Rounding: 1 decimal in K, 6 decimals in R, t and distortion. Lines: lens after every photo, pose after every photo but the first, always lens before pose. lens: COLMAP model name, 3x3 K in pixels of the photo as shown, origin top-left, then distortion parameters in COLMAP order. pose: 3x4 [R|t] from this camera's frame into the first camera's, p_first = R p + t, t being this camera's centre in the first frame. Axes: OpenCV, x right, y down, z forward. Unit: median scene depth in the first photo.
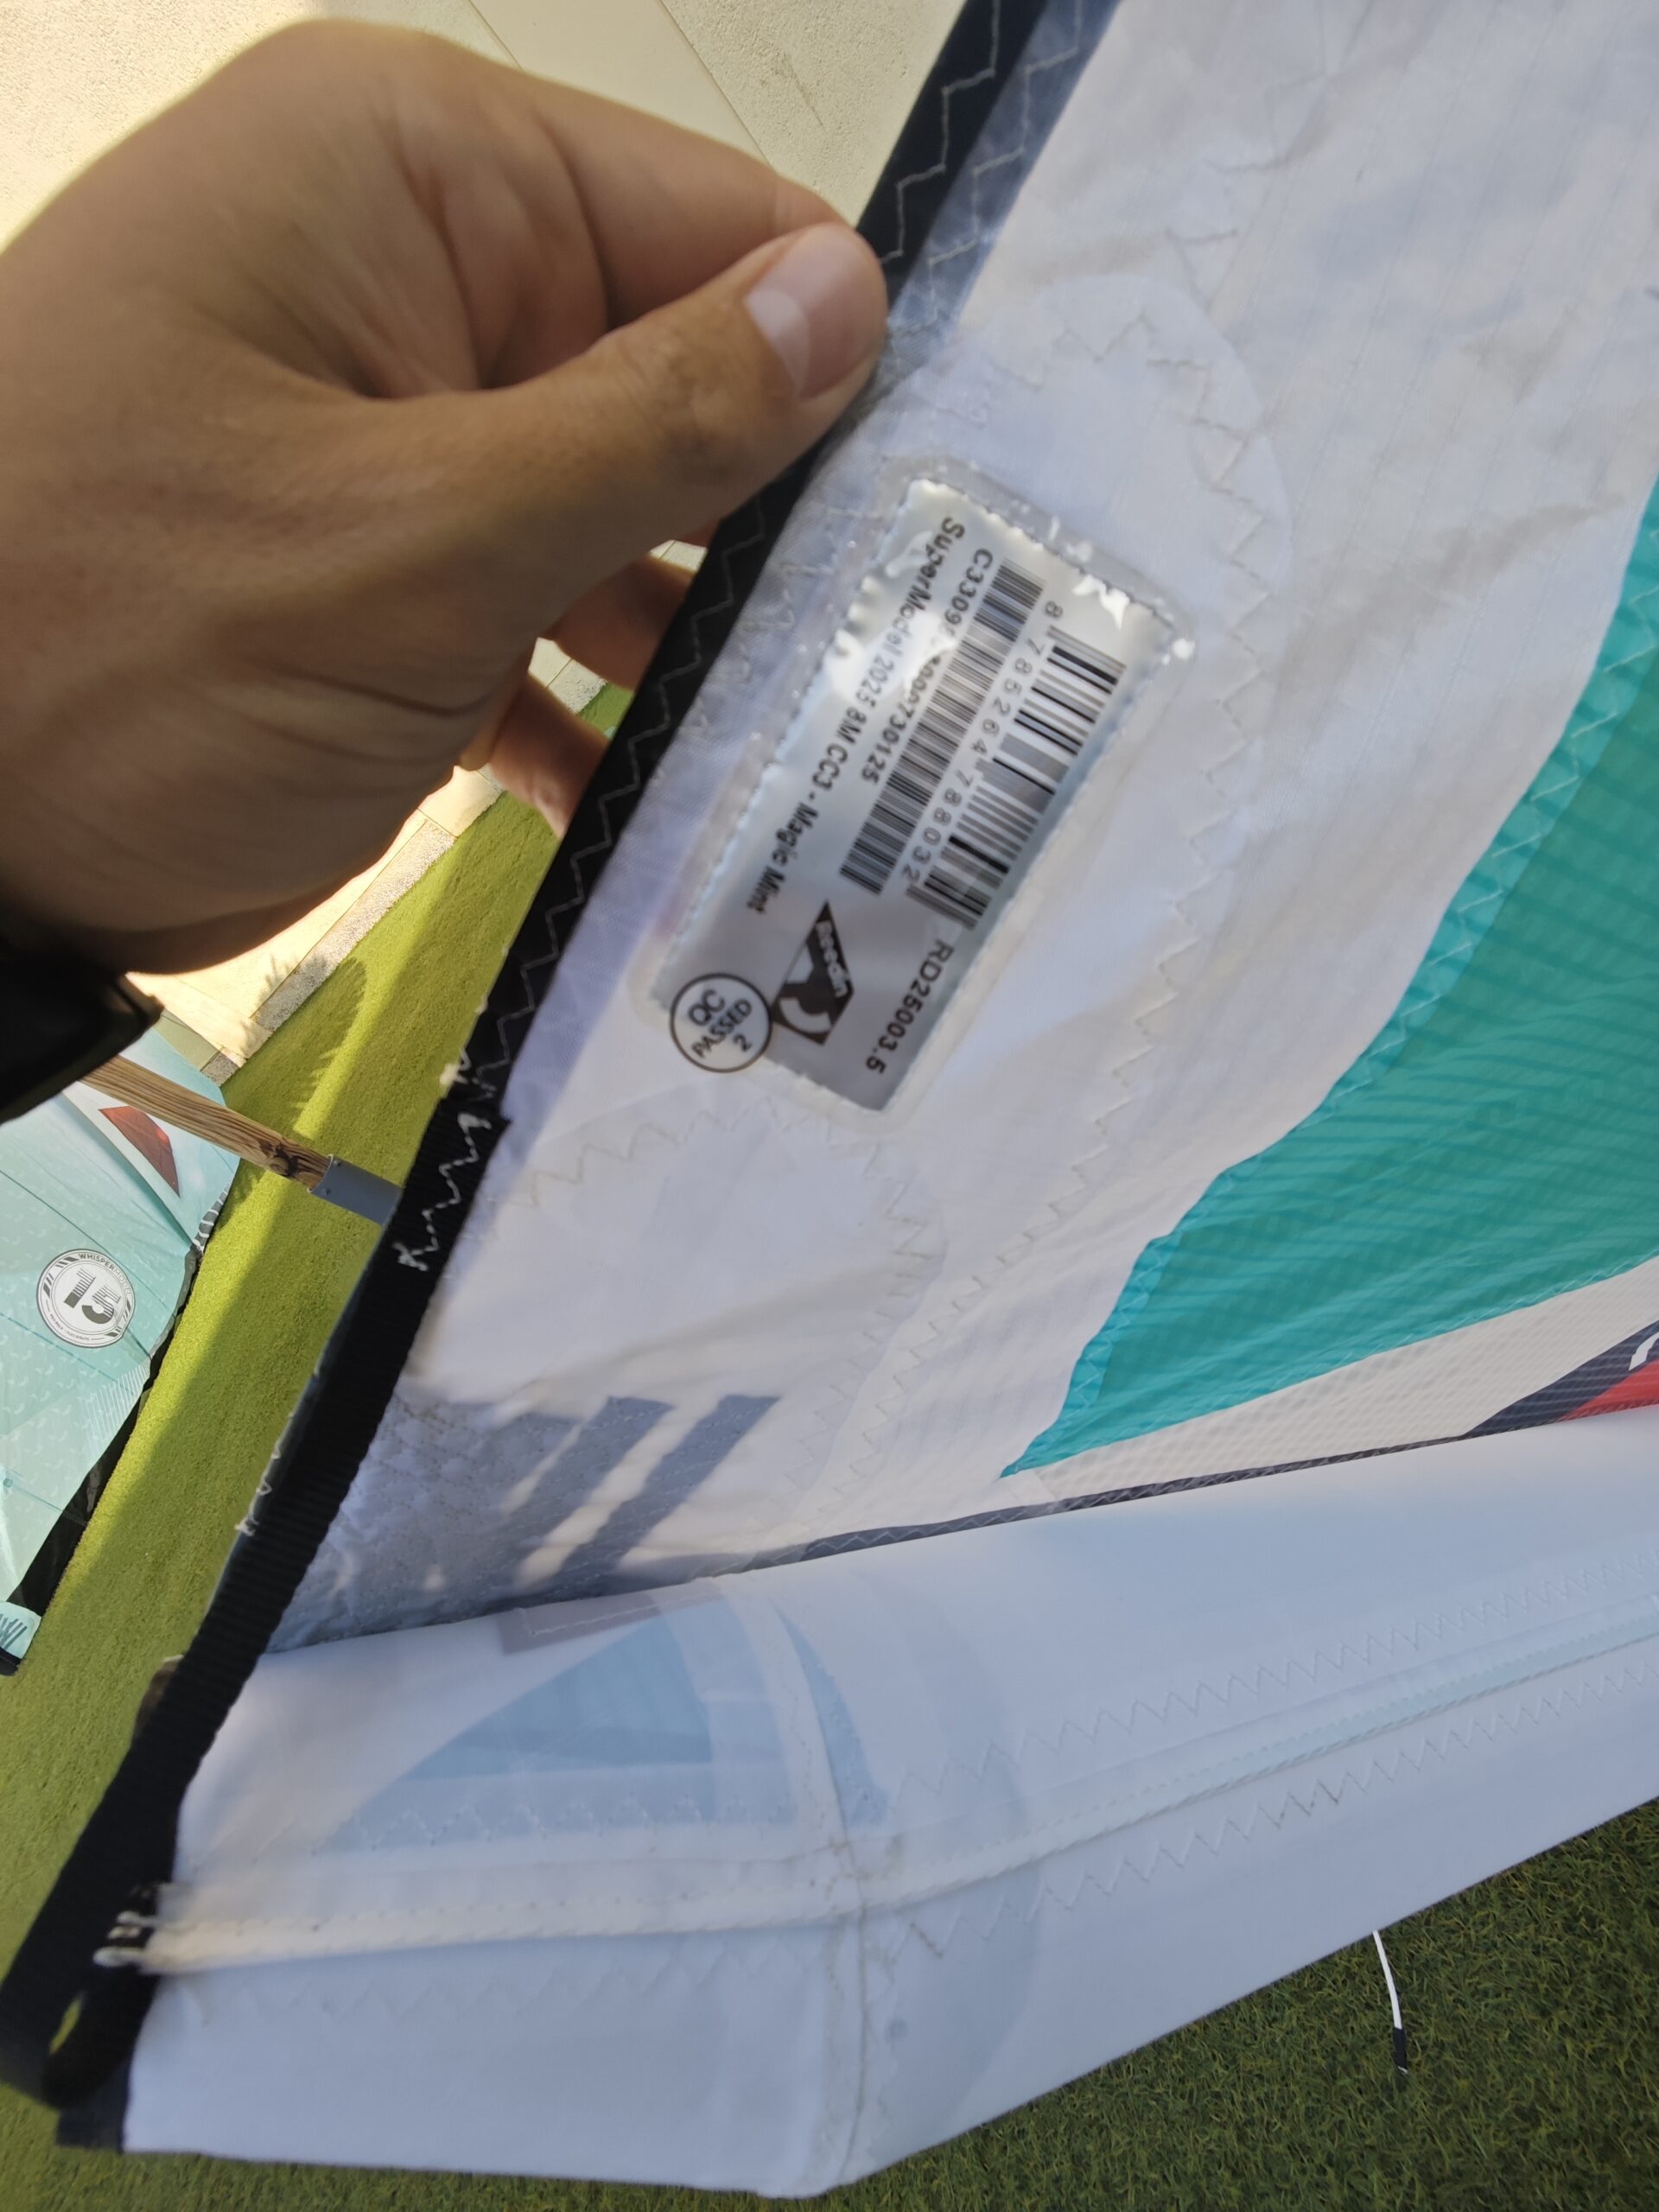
lens RADIAL K [[864.4, 0, 829.5], [0, 864.4, 1106.0], [0, 0, 1]] dist [0.000492, -0.000137]
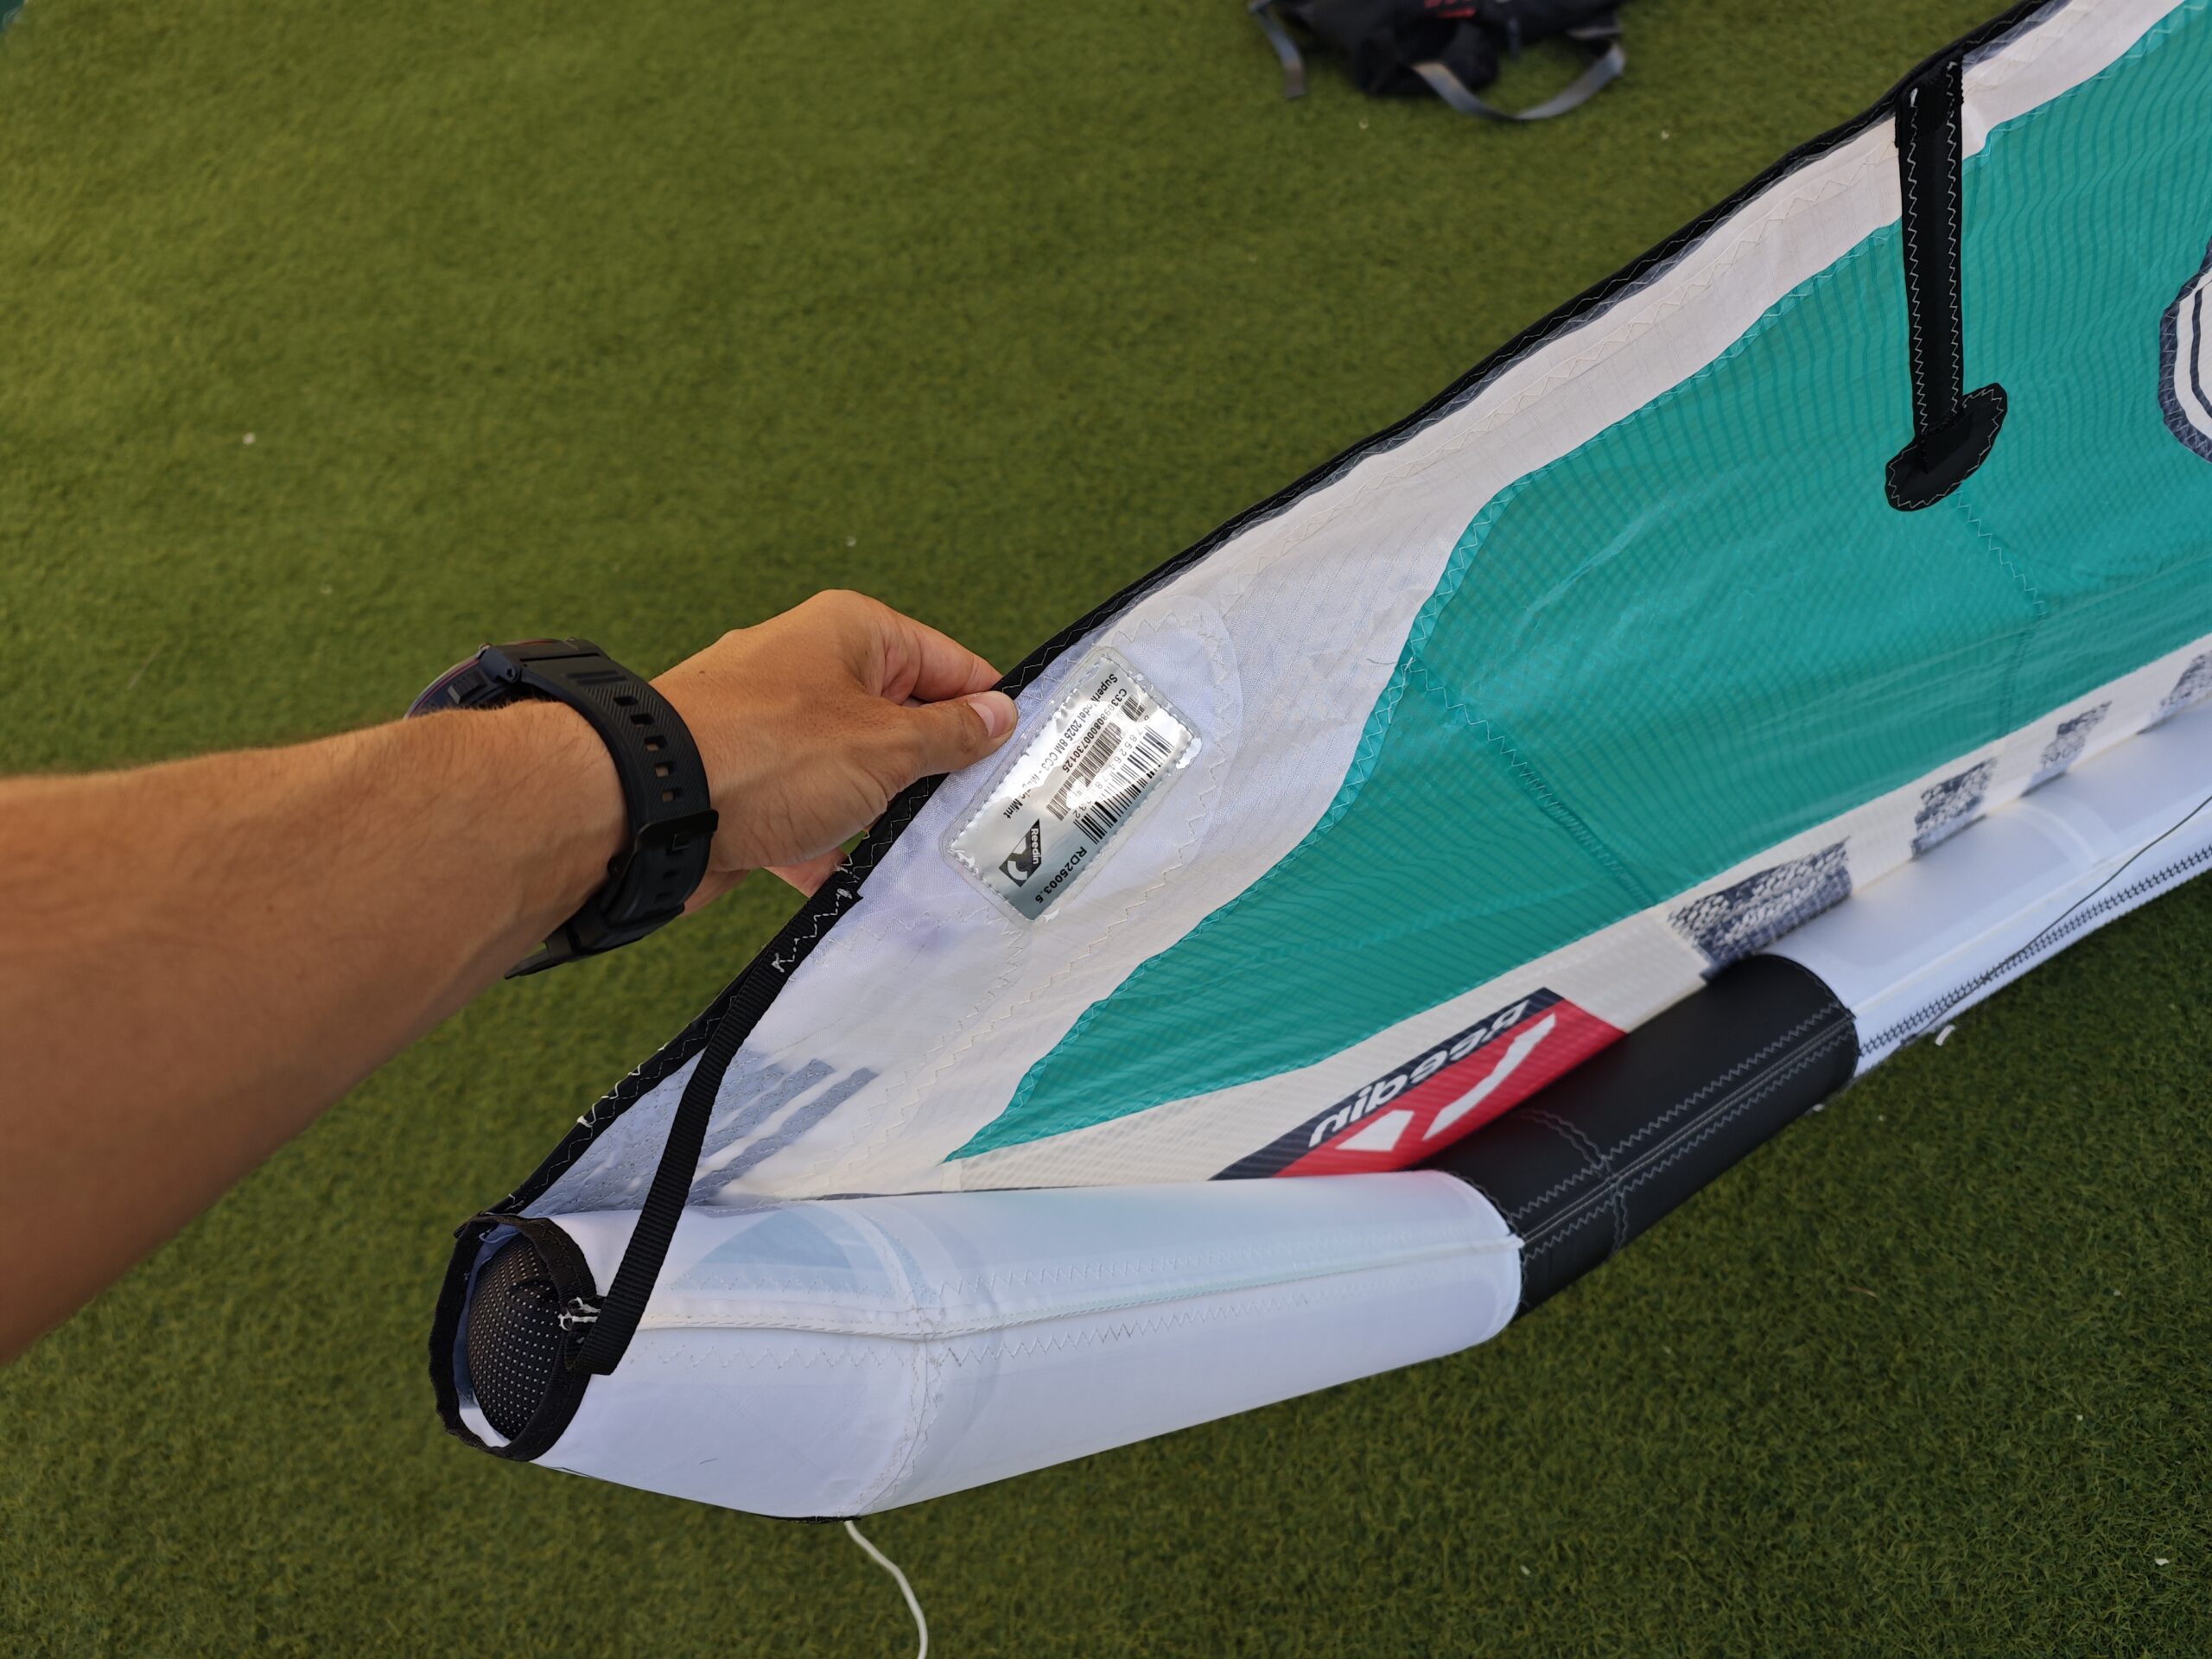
lens RADIAL K [[1497.5, 0, 1106.0], [0, 1497.5, 829.5], [0, 0, 1]] dist [0.000238, 0.000316]
pose [[0.835120, 0.167825, 0.523840, -1.375757], [-0.180053, 0.983259, -0.027966, -0.110459], [-0.519764, -0.070964, 0.851357, -1.689719]]
